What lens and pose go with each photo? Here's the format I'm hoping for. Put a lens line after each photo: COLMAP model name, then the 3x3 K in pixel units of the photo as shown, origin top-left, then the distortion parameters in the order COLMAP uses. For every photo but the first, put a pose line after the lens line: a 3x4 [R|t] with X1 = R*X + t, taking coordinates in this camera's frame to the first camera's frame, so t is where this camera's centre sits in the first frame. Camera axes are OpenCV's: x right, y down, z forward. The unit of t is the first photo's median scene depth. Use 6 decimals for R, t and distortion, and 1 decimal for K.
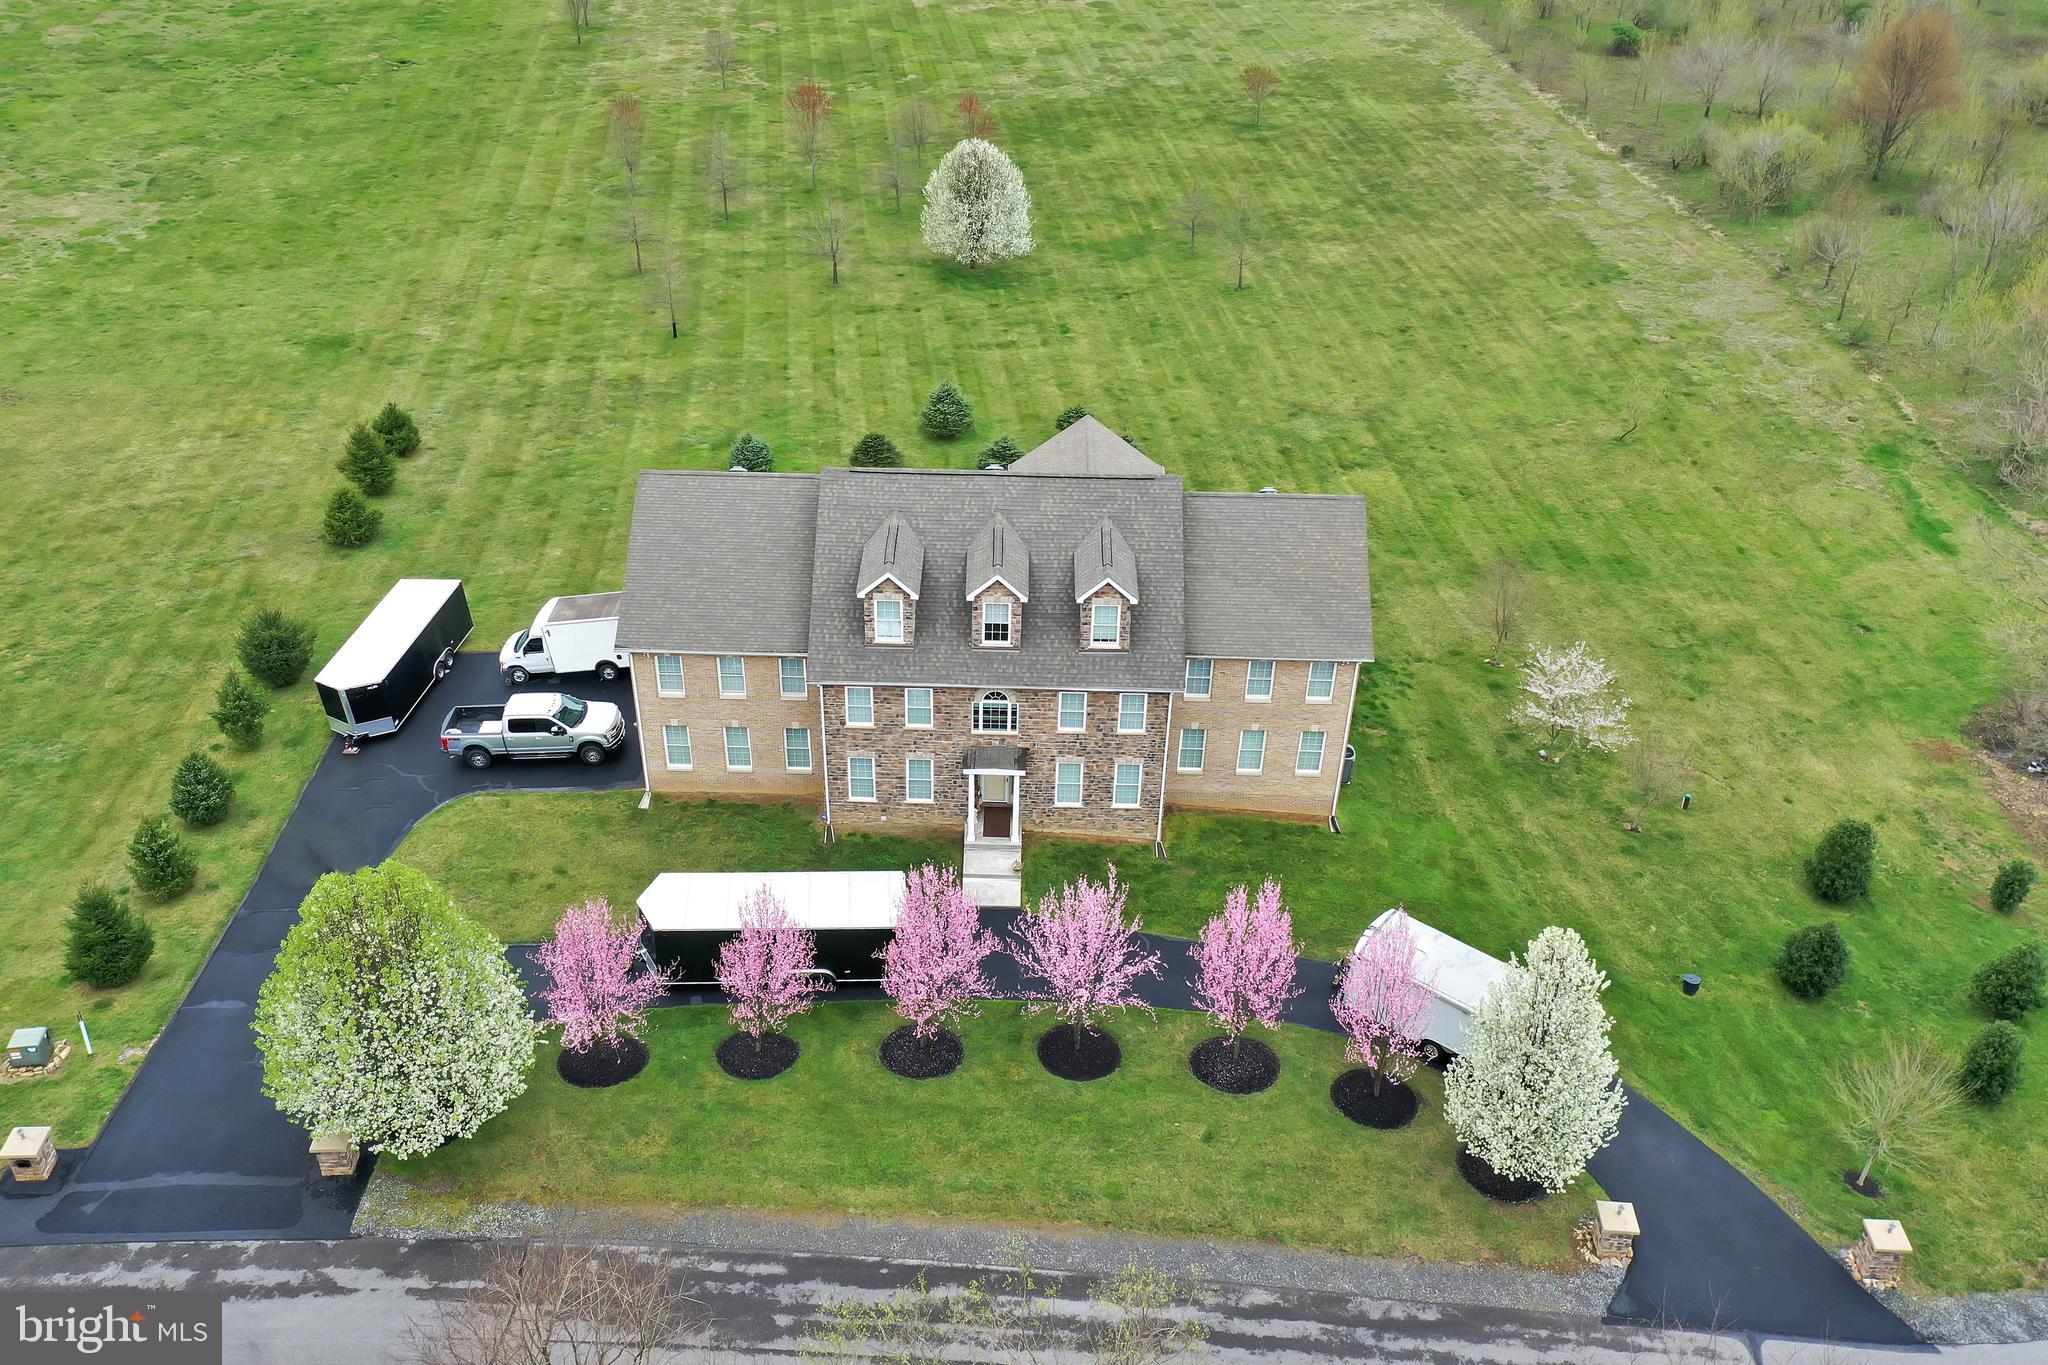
lens RADIAL K [[1650.7, 0, 1023.4], [0, 1650.7, 644.4], [0, 0, 1]] dist [0.002553, -0.007610]
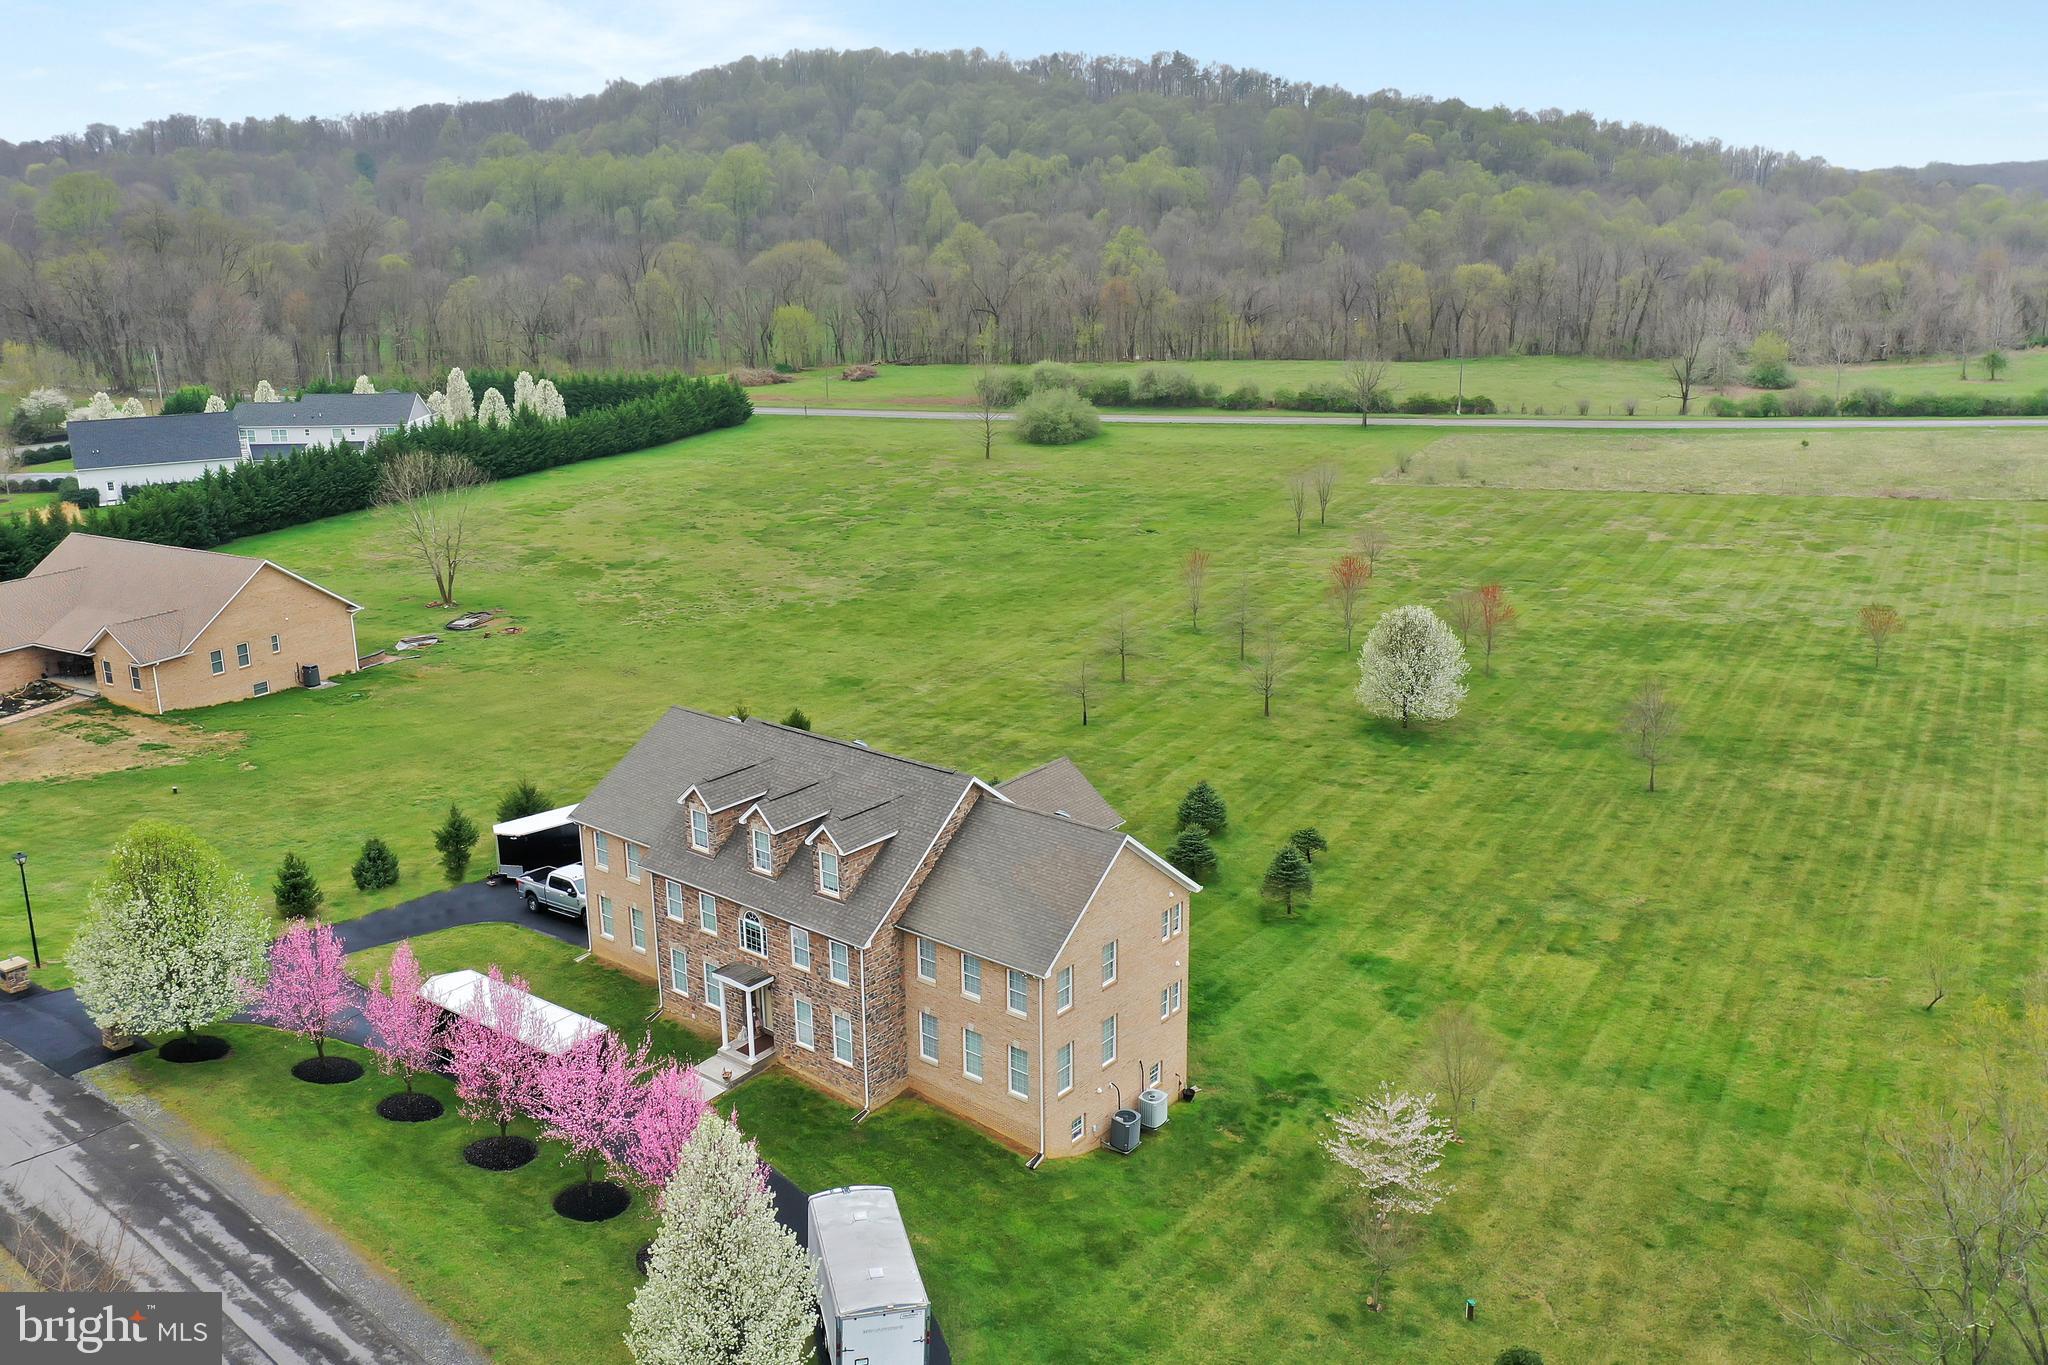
lens RADIAL K [[1666.1, 0, 1032.7], [0, 1666.1, 654.3], [0, 0, 1]] dist [0.000641, 0.001922]
pose [[0.788538, 0.132796, -0.600478, 0.437347], [-0.320002, 0.922412, -0.216230, 0.027717], [0.525173, 0.362659, 0.769852, 0.081393]]
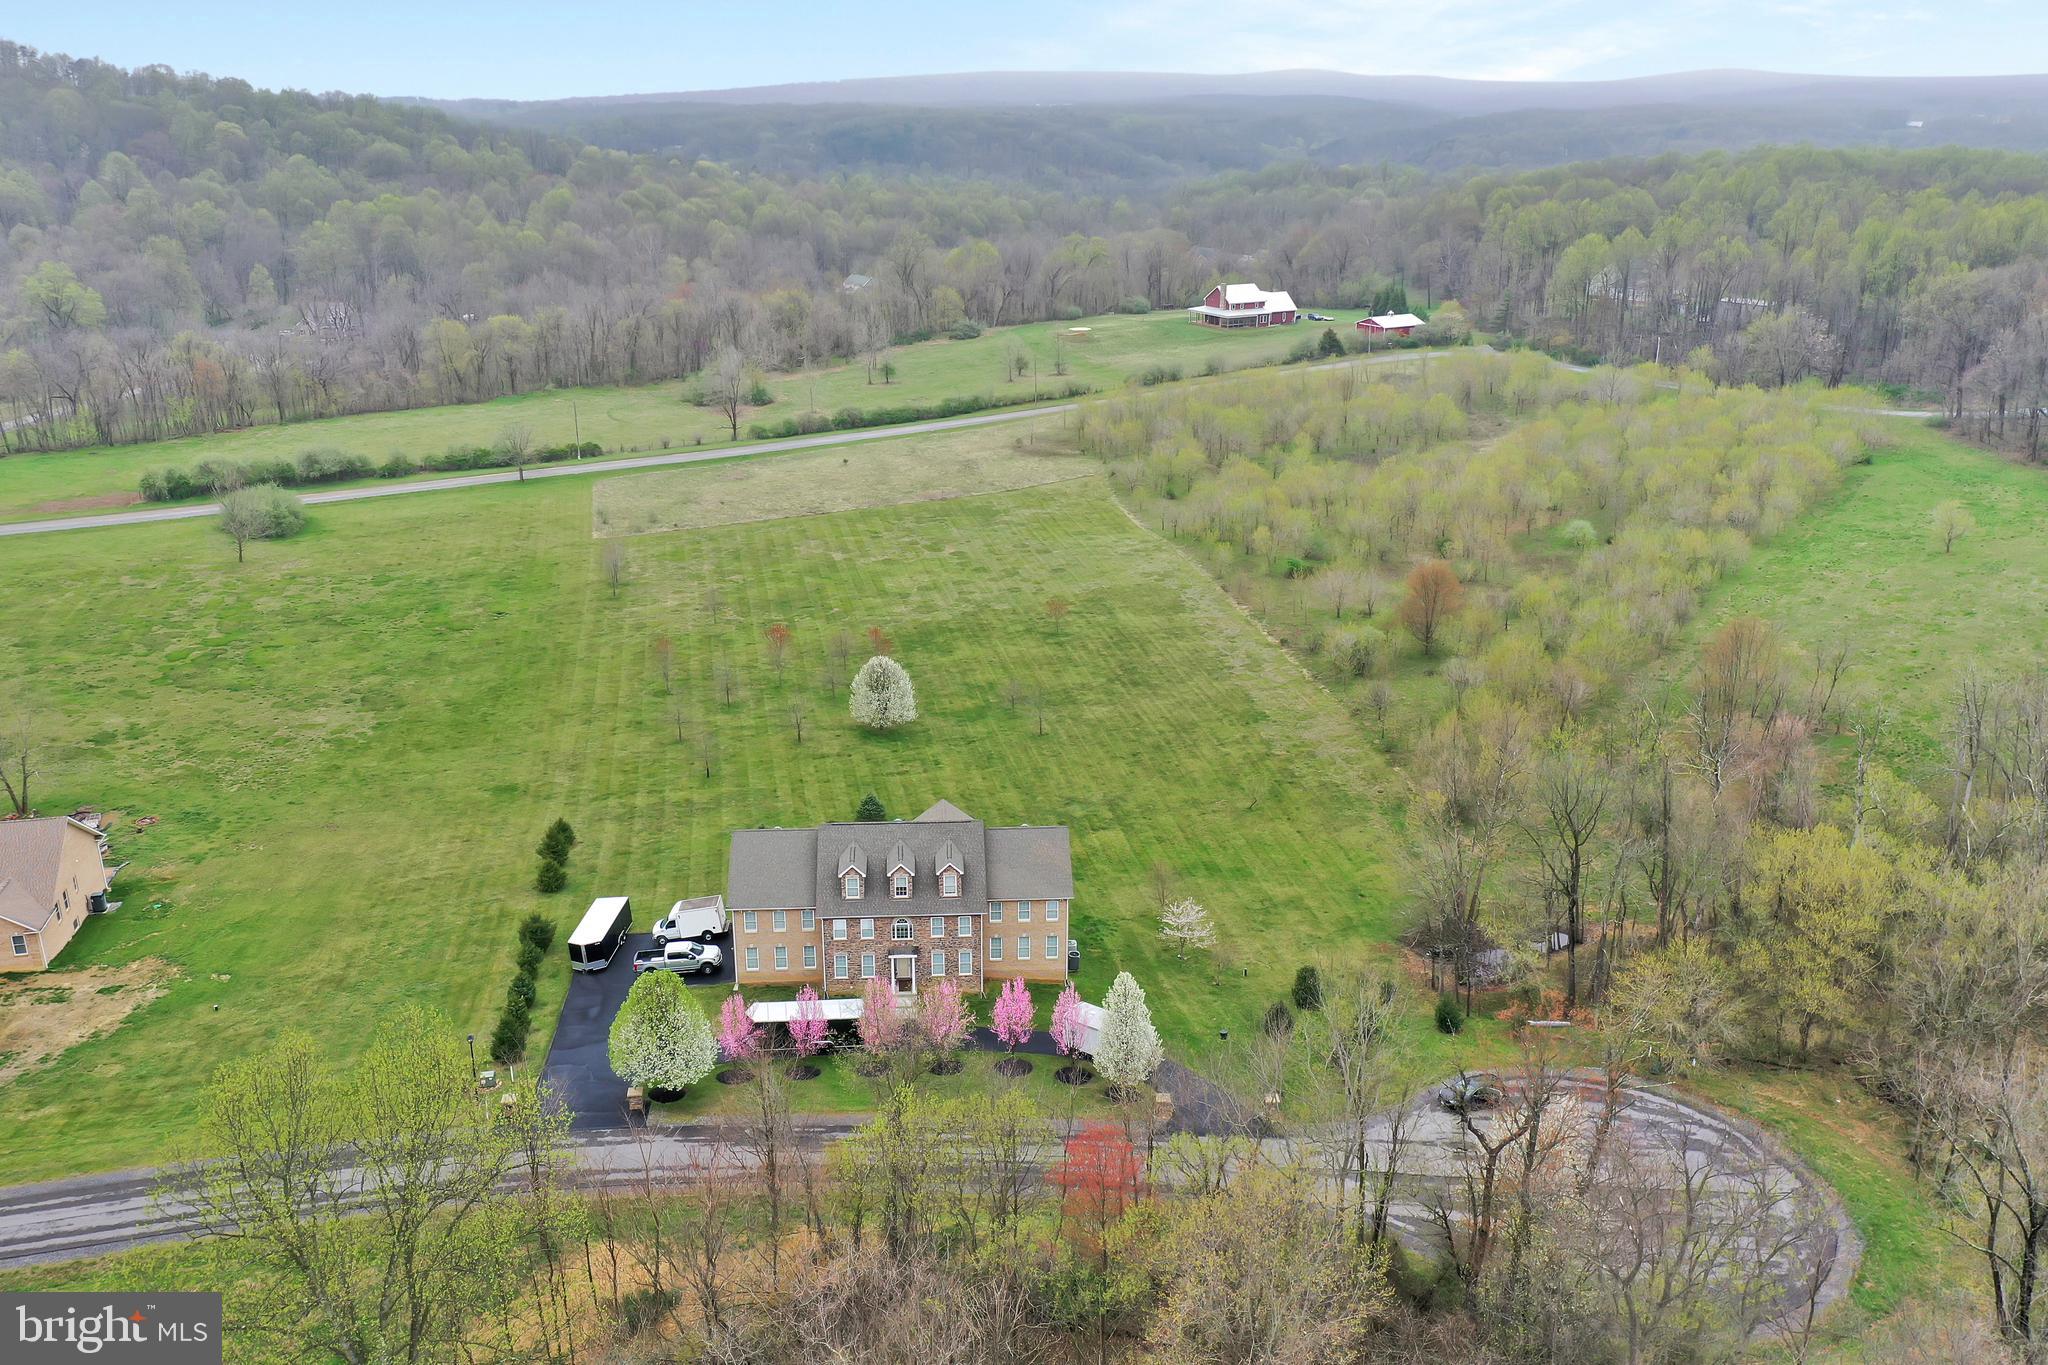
lens RADIAL K [[1558.4, 0, 1024.0], [0, 1558.4, 682.5], [0, 0, 1]] dist [0.002536, -0.000589]
pose [[0.996907, -0.040881, 0.067124, 0.010108], [0.056206, 0.967811, -0.245320, 0.131674], [-0.054935, 0.248334, 0.967115, -0.594821]]
